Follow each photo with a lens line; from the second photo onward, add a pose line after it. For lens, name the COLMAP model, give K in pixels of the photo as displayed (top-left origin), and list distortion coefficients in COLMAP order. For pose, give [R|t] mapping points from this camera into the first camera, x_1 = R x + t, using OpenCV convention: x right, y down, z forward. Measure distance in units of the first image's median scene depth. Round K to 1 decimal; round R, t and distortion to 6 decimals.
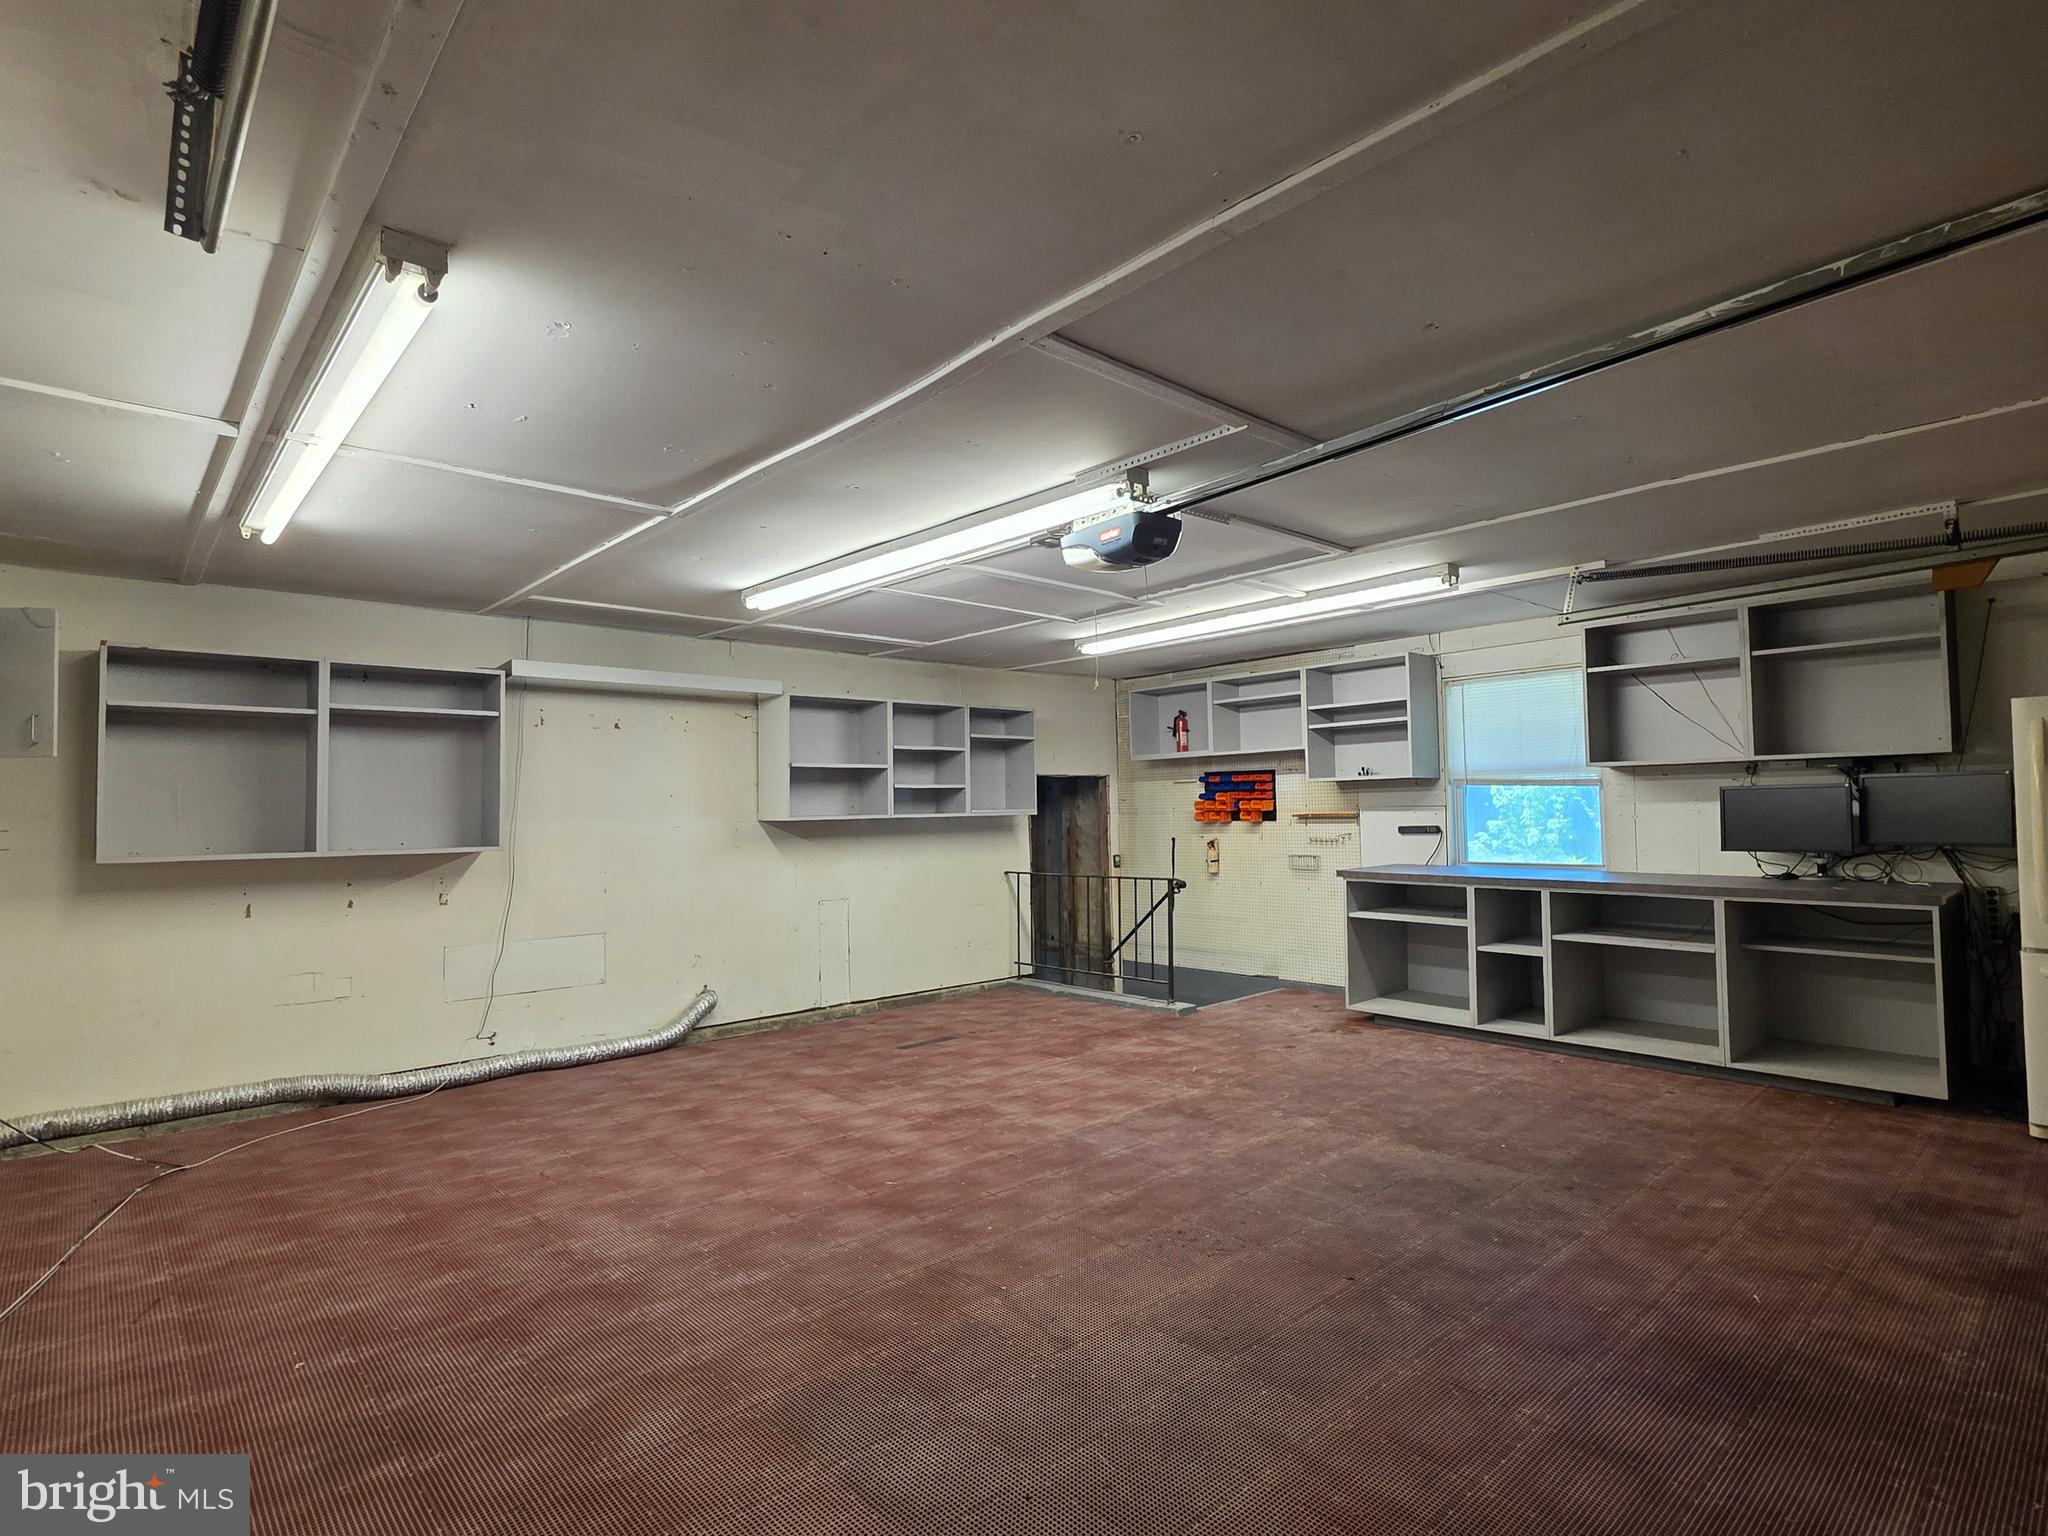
lens RADIAL K [[1041.7, 0, 1024.9], [0, 1041.7, 771.1], [0, 0, 1]] dist [-0.002179, 0.001352]
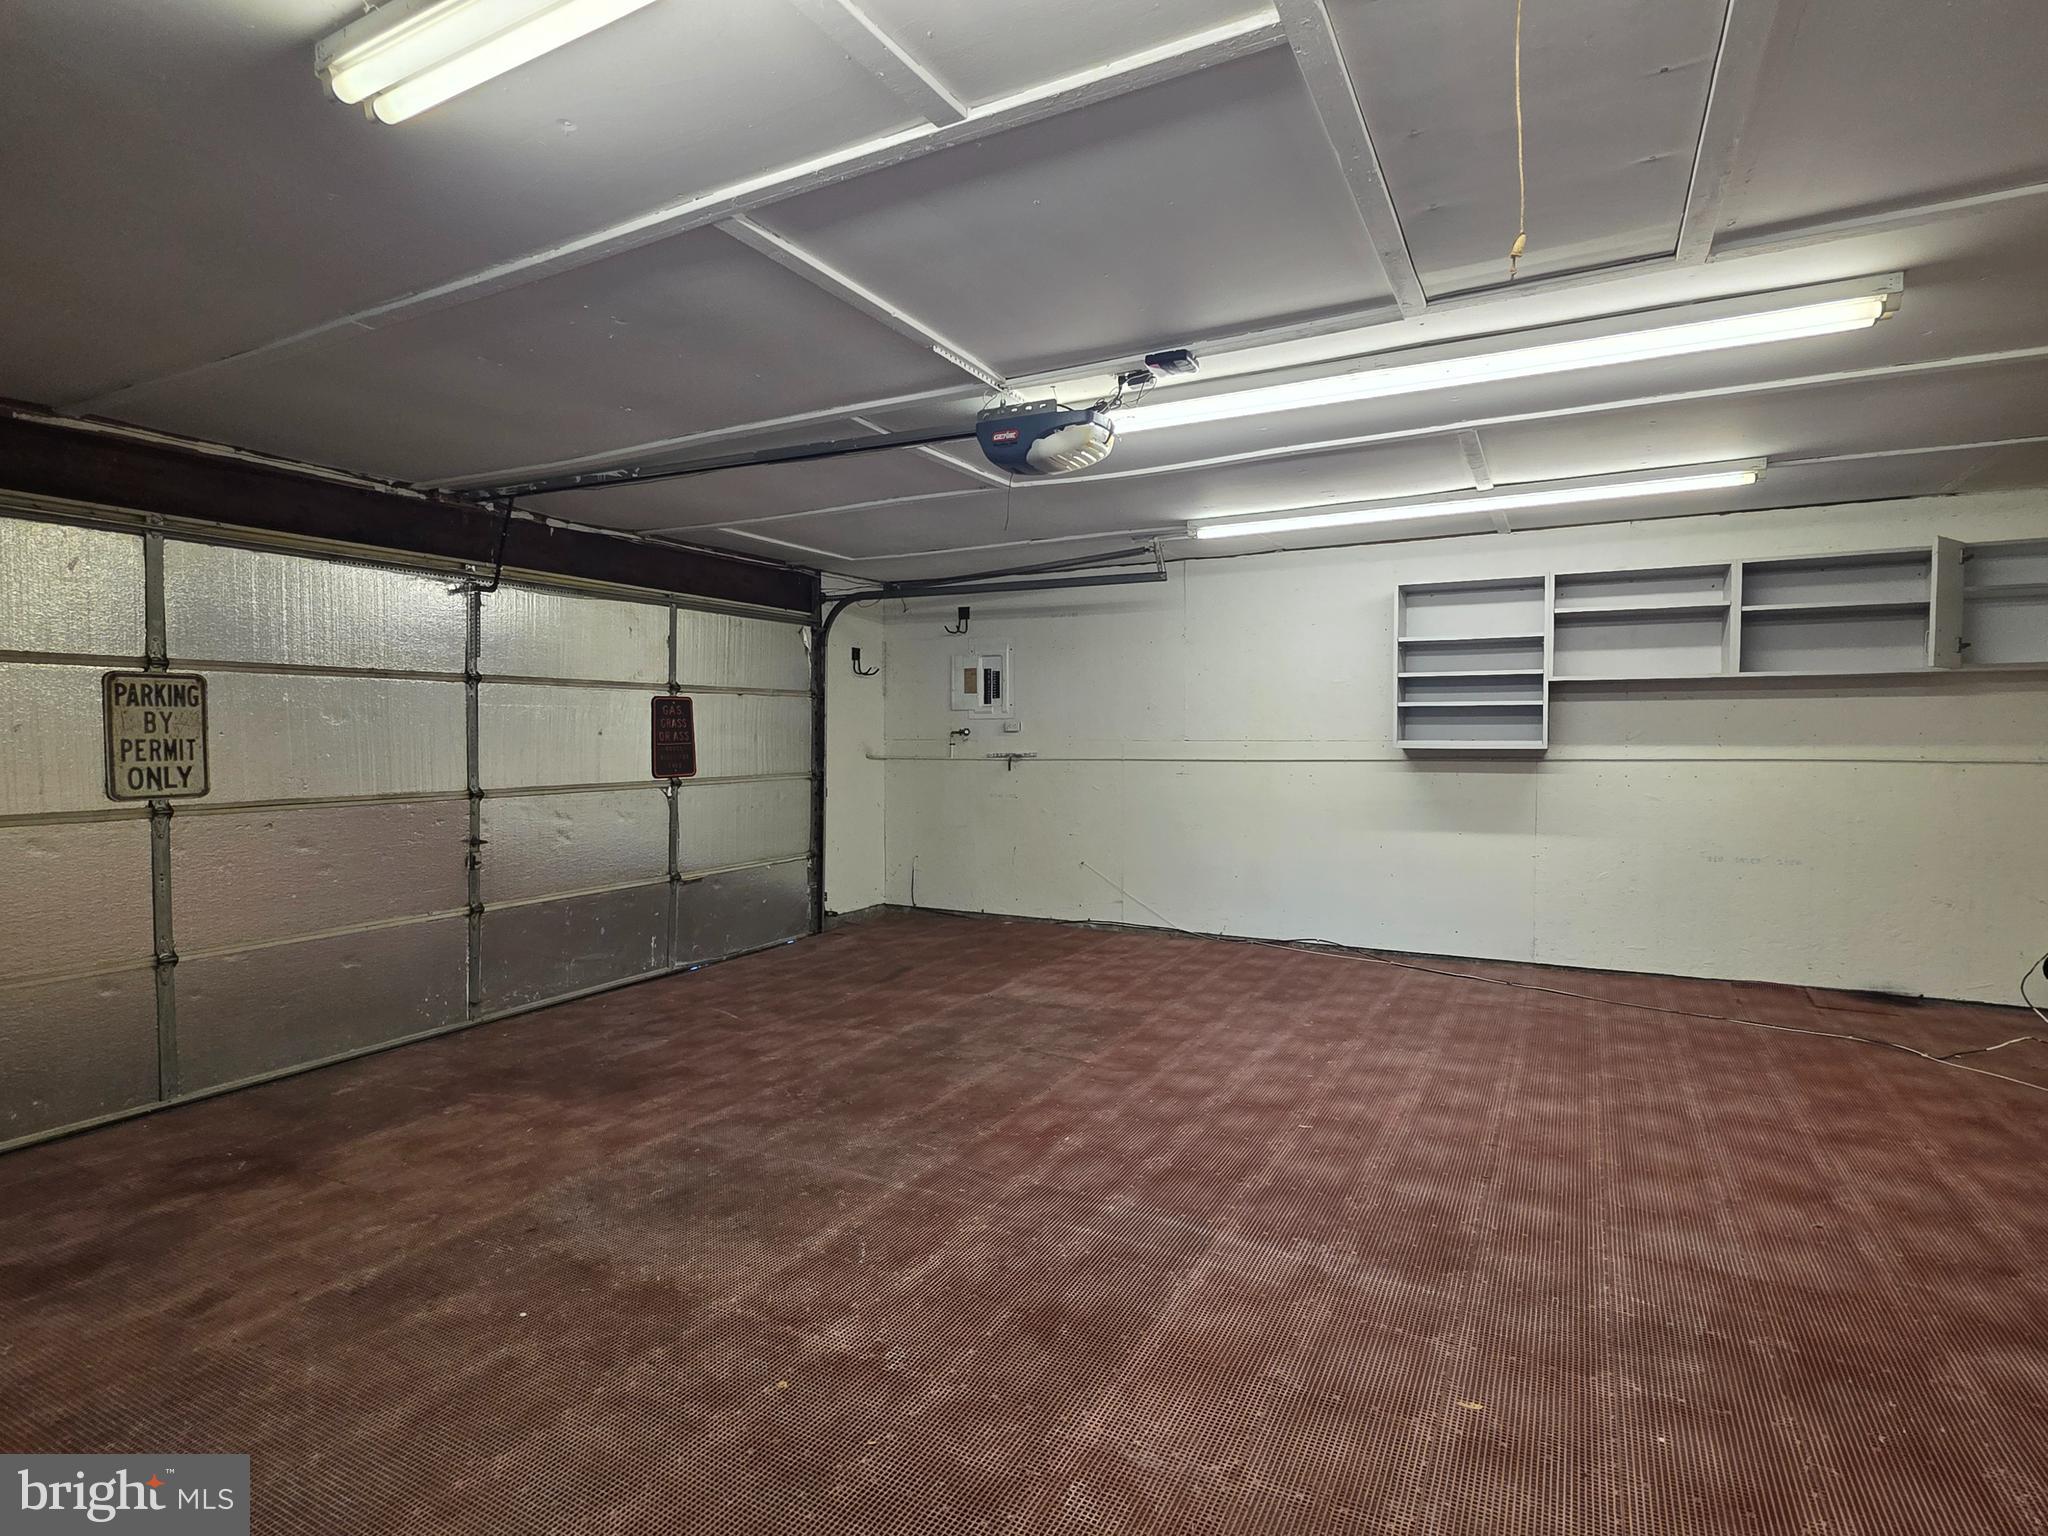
lens RADIAL K [[1041.7, 0, 1022.5], [0, 1041.7, 766.3], [0, 0, 1]] dist [-0.002179, 0.001352]
pose [[-0.940809, 0.032849, -0.337341, 0.395985], [0.033594, 0.999429, 0.003630, 0.058471], [0.337268, -0.007917, -0.941375, 1.717624]]
